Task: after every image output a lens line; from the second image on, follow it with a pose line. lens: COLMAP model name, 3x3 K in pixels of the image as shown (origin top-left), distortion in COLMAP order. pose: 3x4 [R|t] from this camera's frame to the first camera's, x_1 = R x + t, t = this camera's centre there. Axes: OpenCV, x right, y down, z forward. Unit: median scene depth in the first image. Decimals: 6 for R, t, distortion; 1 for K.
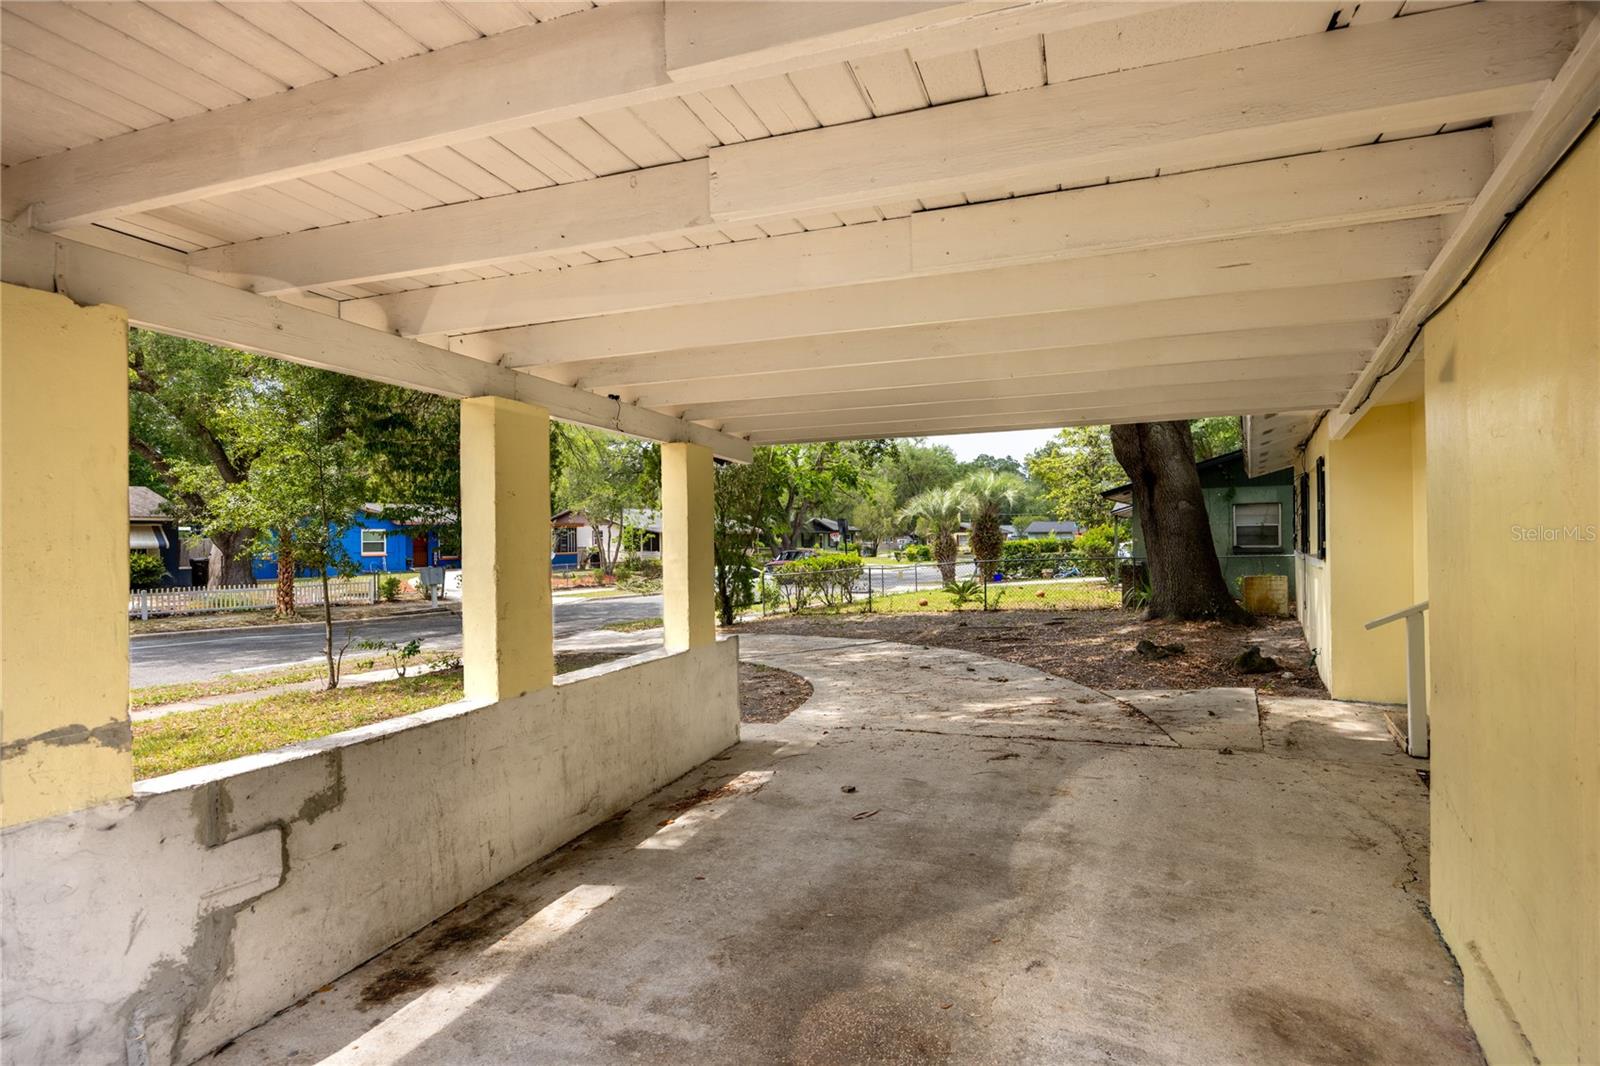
lens RADIAL K [[854.0, 0, 800.0], [0, 854.0, 533.0], [0, 0, 1]] dist [0.000087, 0.000052]
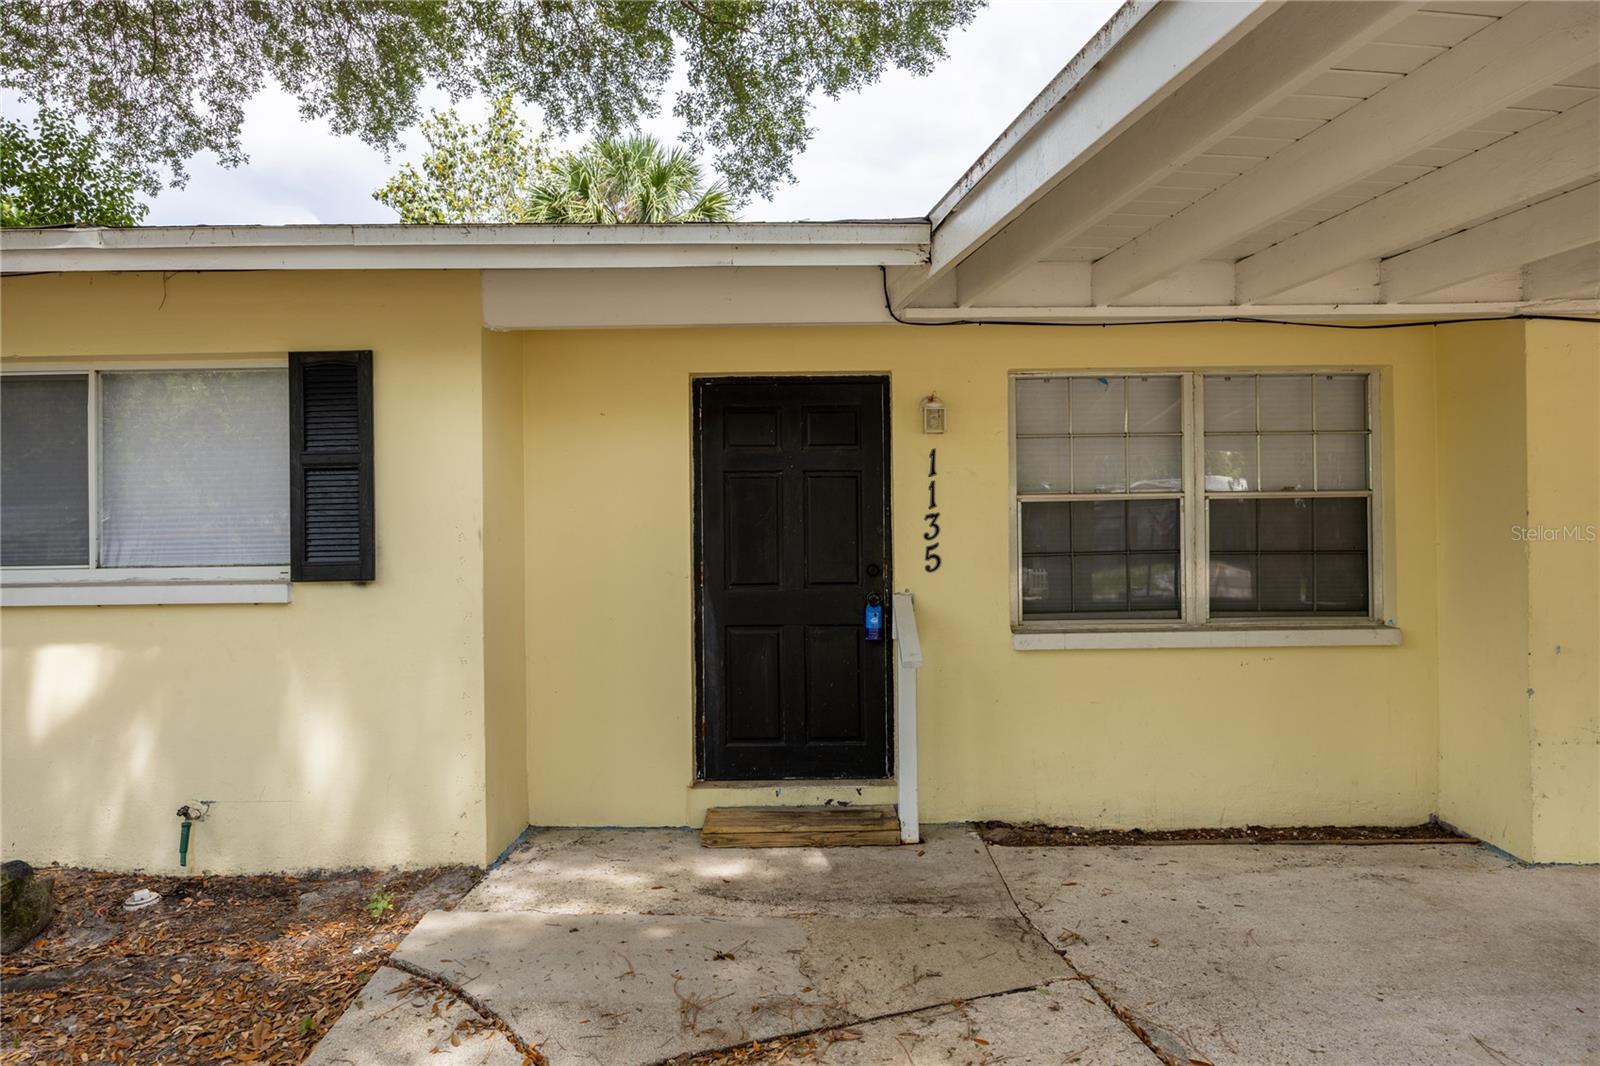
lens RADIAL K [[980.4, 0, 800.0], [0, 980.4, 533.0], [0, 0, 1]] dist [-0.000766, -0.005611]
pose [[-0.477192, 0.029205, 0.878314, 0.074252], [0.010599, 0.999566, -0.027479, 0.041947], [-0.878735, -0.003804, -0.477295, 2.002703]]
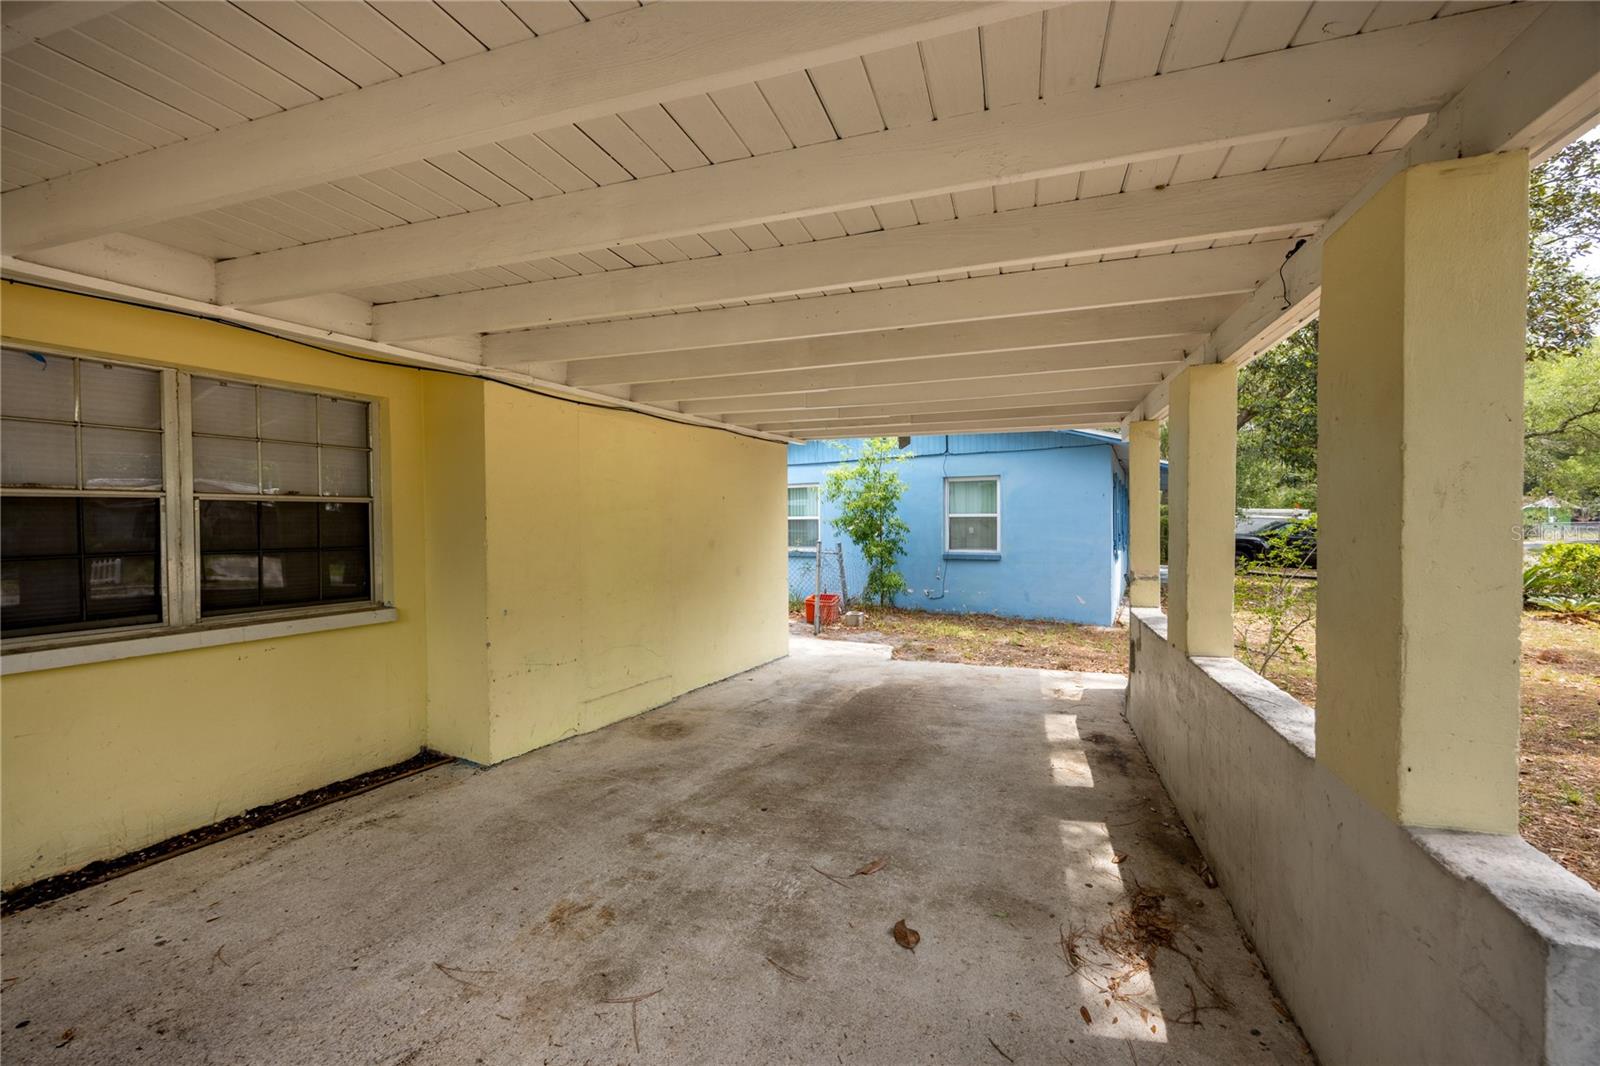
lens RADIAL K [[621.6, 0, 800.0], [0, 621.6, 533.0], [0, 0, 1]] dist [-0.001066, -0.000397]
pose [[-0.999566, 0.026073, -0.013676, 0.158666], [0.025977, 0.999637, 0.007145, 0.028010], [0.013858, 0.006786, -0.999881, 1.770867]]
